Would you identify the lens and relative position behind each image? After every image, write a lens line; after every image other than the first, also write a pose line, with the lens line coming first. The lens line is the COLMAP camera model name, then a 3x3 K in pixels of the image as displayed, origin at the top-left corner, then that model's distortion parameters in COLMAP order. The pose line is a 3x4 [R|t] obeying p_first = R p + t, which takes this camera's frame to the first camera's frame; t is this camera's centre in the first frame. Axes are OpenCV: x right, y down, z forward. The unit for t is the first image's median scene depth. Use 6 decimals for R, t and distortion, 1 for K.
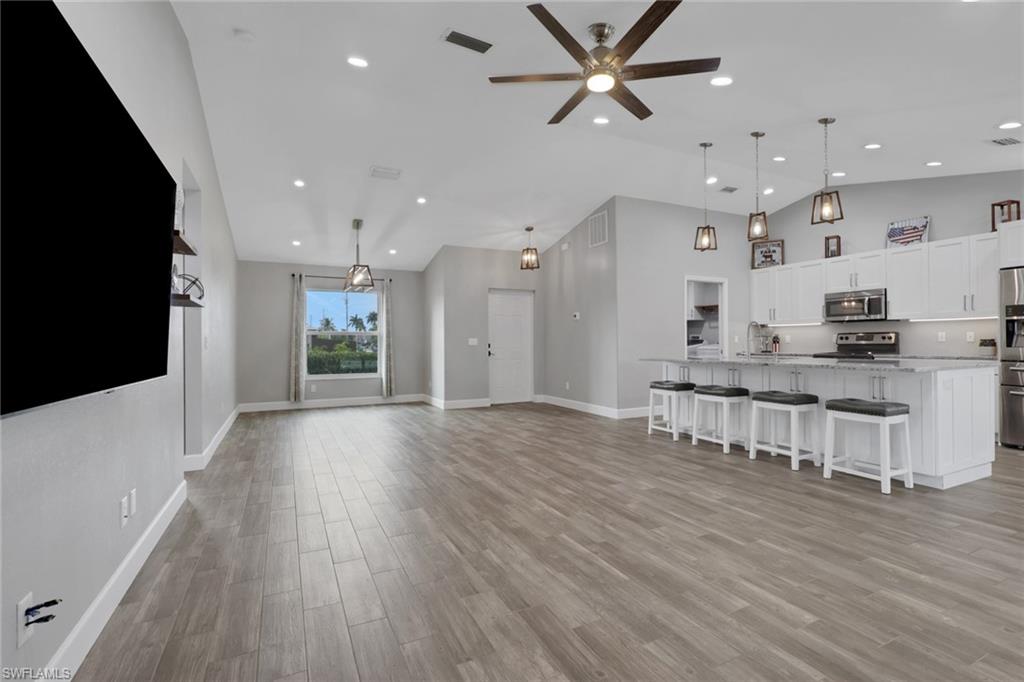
lens RADIAL K [[476.4, 0, 518.4], [0, 476.4, 341.1], [0, 0, 1]] dist [-0.004777, -0.000266]
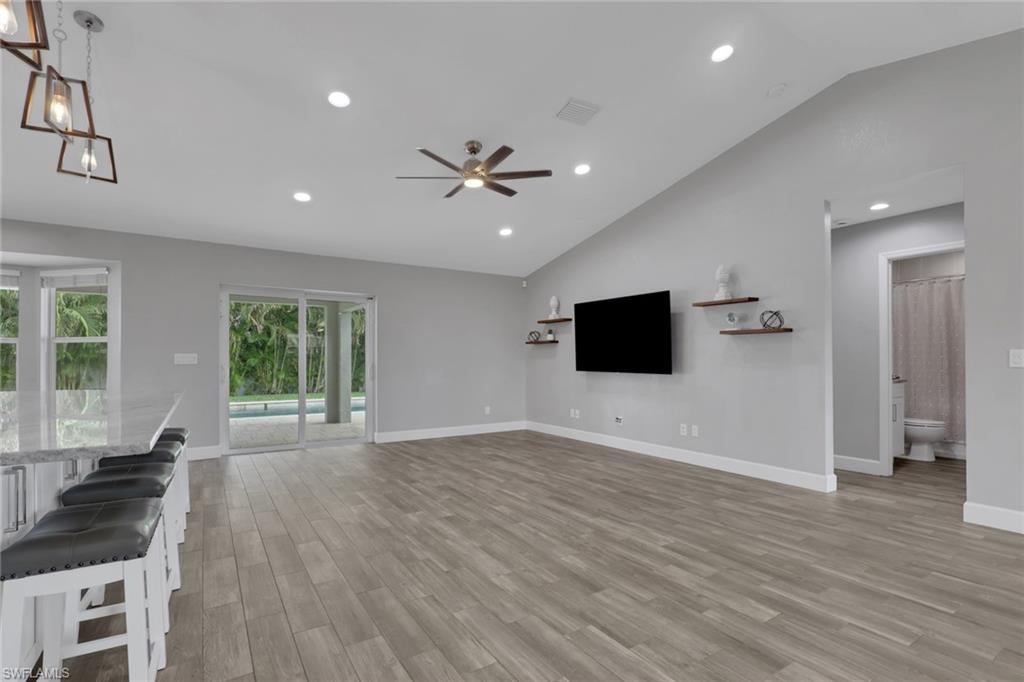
lens RADIAL K [[478.6, 0, 518.3], [0, 478.6, 360.3], [0, 0, 1]] dist [-0.002827, 0.000257]
pose [[-0.991726, 0.008482, -0.128094, 0.171133], [0.008837, 0.999959, -0.002207, 0.002330], [0.128070, -0.003321, -0.991760, 1.825945]]
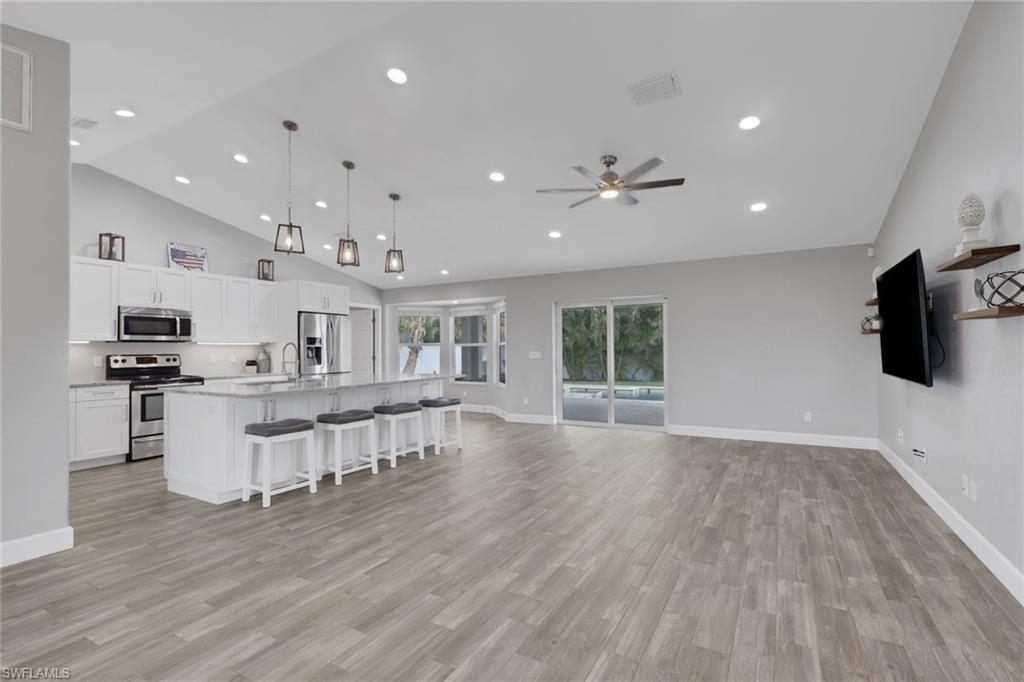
lens RADIAL K [[476.4, 0, 518.4], [0, 476.4, 341.1], [0, 0, 1]] dist [-0.004777, -0.000266]
pose [[-0.568819, 0.026405, 0.822038, -0.682550], [0.011209, 0.999641, -0.024353, -0.022195], [-0.822386, -0.004638, -0.568911, 1.573564]]
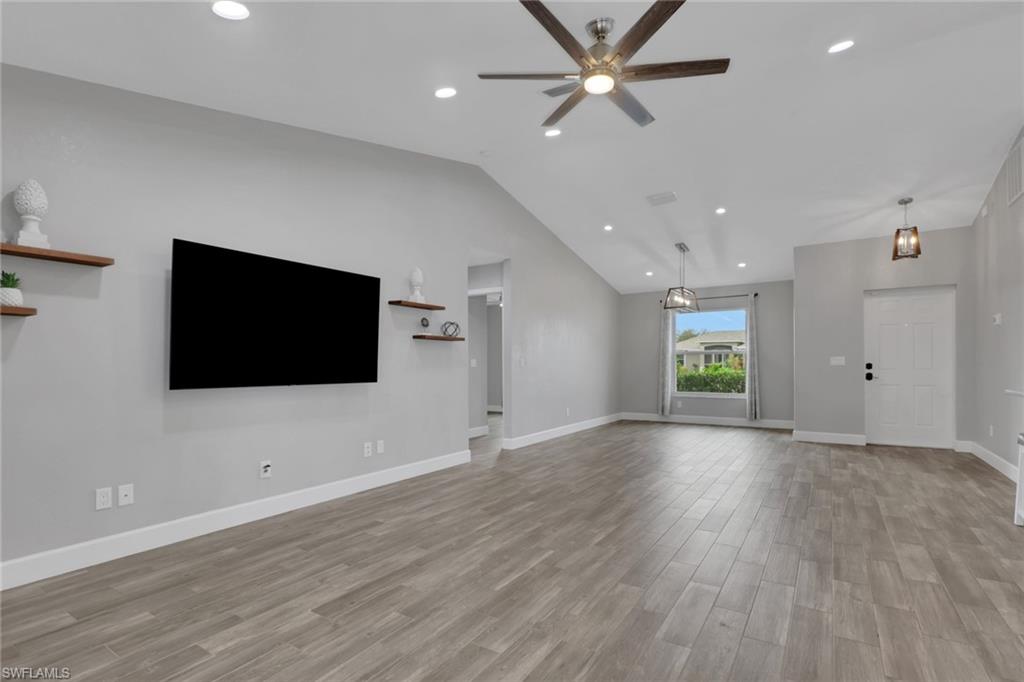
lens RADIAL K [[478.6, 0, 518.3], [0, 478.6, 360.3], [0, 0, 1]] dist [-0.002827, 0.000257]
pose [[0.513691, -0.002376, -0.857972, 0.663257], [0.005126, 0.999987, 0.000300, -0.005743], [0.857960, -0.004553, 0.513696, 0.284023]]
